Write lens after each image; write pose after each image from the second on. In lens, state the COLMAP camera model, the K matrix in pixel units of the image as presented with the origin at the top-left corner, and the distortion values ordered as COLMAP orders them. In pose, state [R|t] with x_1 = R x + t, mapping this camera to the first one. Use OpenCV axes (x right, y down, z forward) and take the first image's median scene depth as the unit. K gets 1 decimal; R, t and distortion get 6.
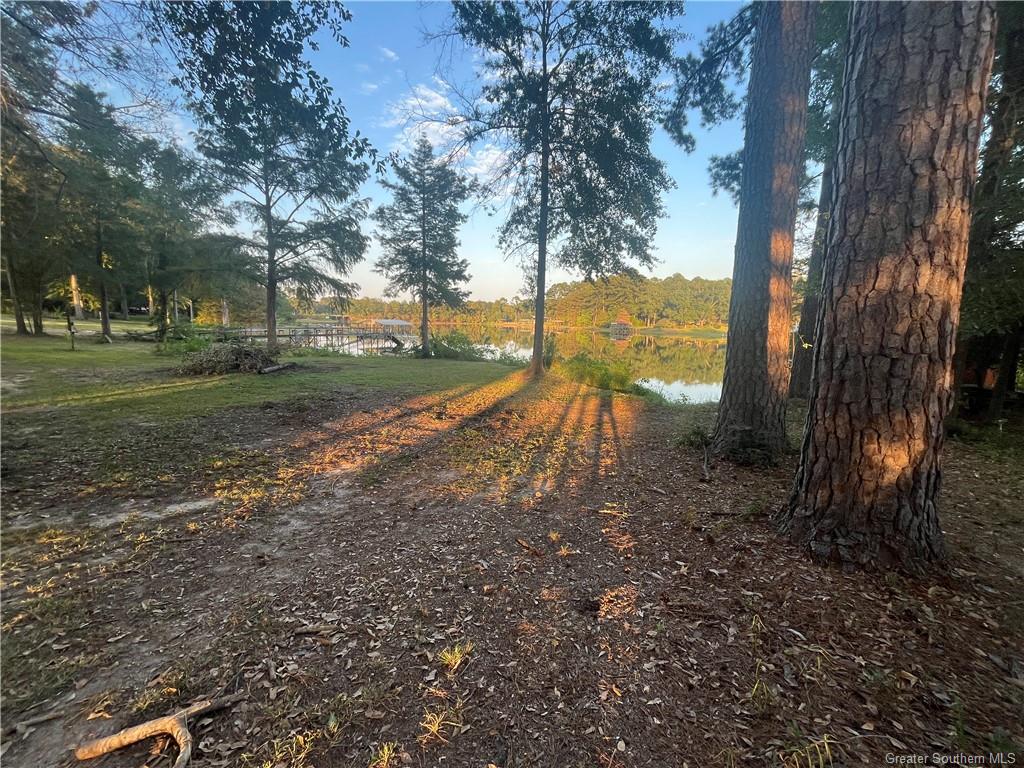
lens RADIAL K [[409.5, 0, 517.3], [0, 409.5, 392.2], [0, 0, 1]] dist [0.001940, -0.000063]
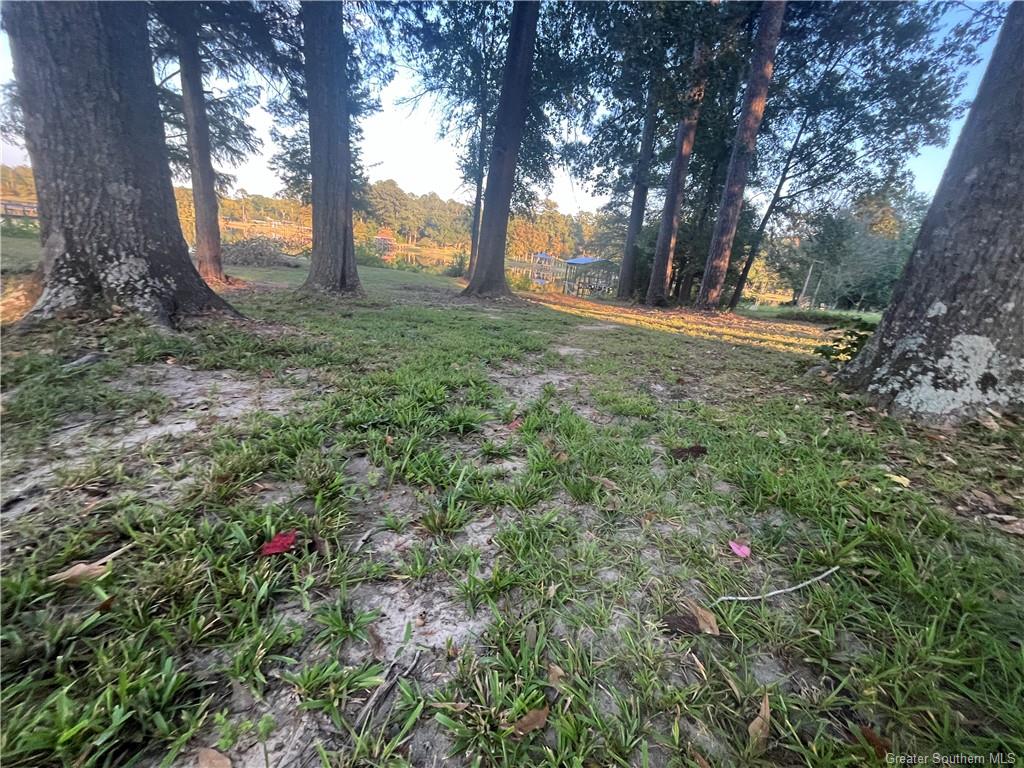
lens RADIAL K [[409.5, 0, 511.2], [0, 409.5, 381.9], [0, 0, 1]] dist [0.001940, -0.000063]
pose [[0.837706, -0.085439, 0.539397, -0.426017], [-0.007126, 0.985892, 0.167230, 0.039353], [-0.546075, -0.143933, 0.825279, -0.199664]]
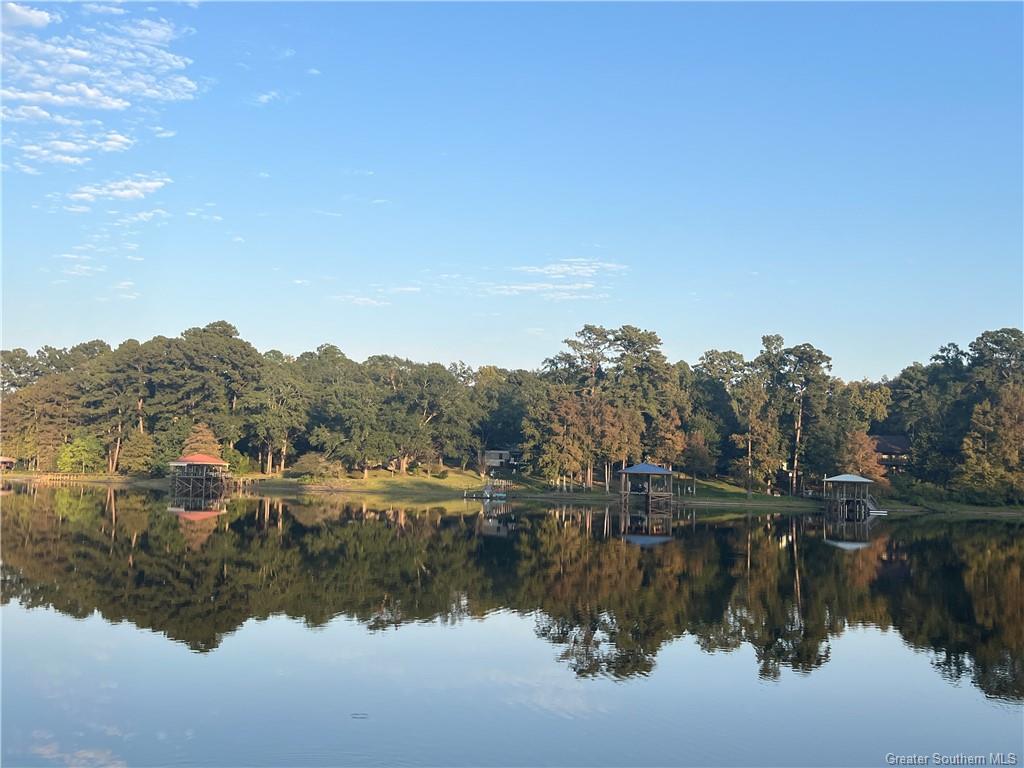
lens RADIAL K [[1002.3, 0, 512.7], [0, 1002.3, 397.2], [0, 0, 1]] dist [0.026610, 0.000000]
pose [[0.839634, 0.043110, 0.541439, 0.067366], [0.085906, 0.973758, -0.210751, -0.150035], [-0.536316, 0.223467, 0.813897, 1.106844]]
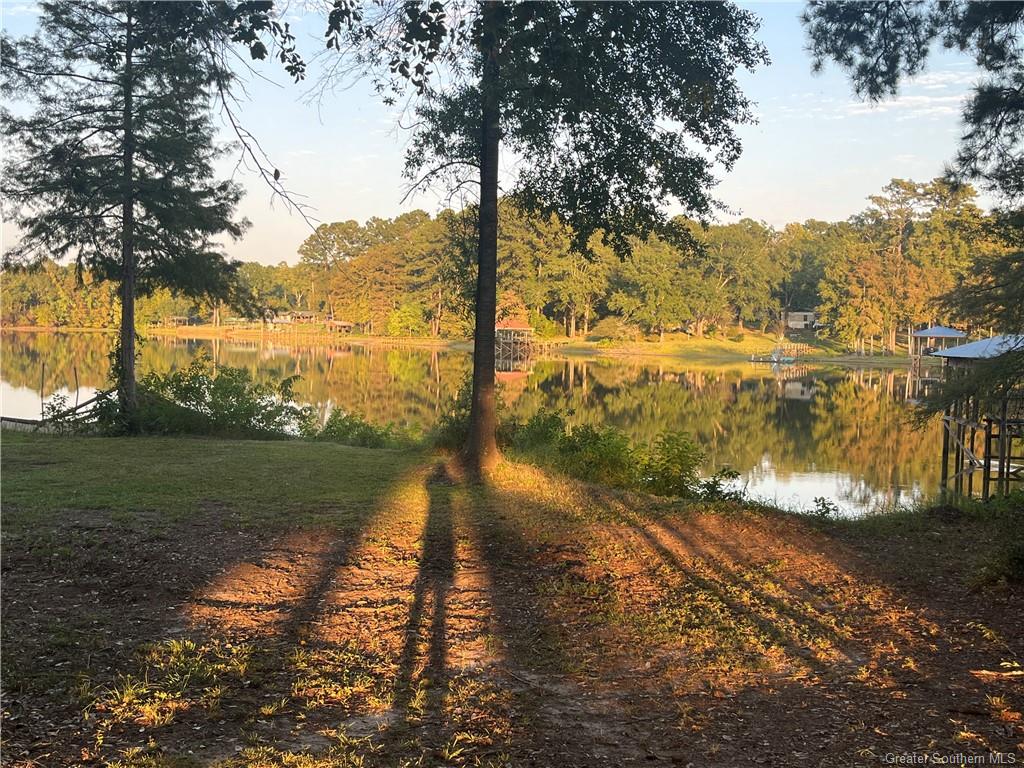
lens RADIAL K [[1118.9, 0, 511.3], [0, 1118.9, 383.7], [0, 0, 1]] dist [0.059901, 0.000000]
pose [[0.965687, -0.014683, 0.259293, -0.148803], [0.044799, 0.992852, -0.110623, -0.000602], [-0.255815, 0.118443, 0.959443, -0.079199]]
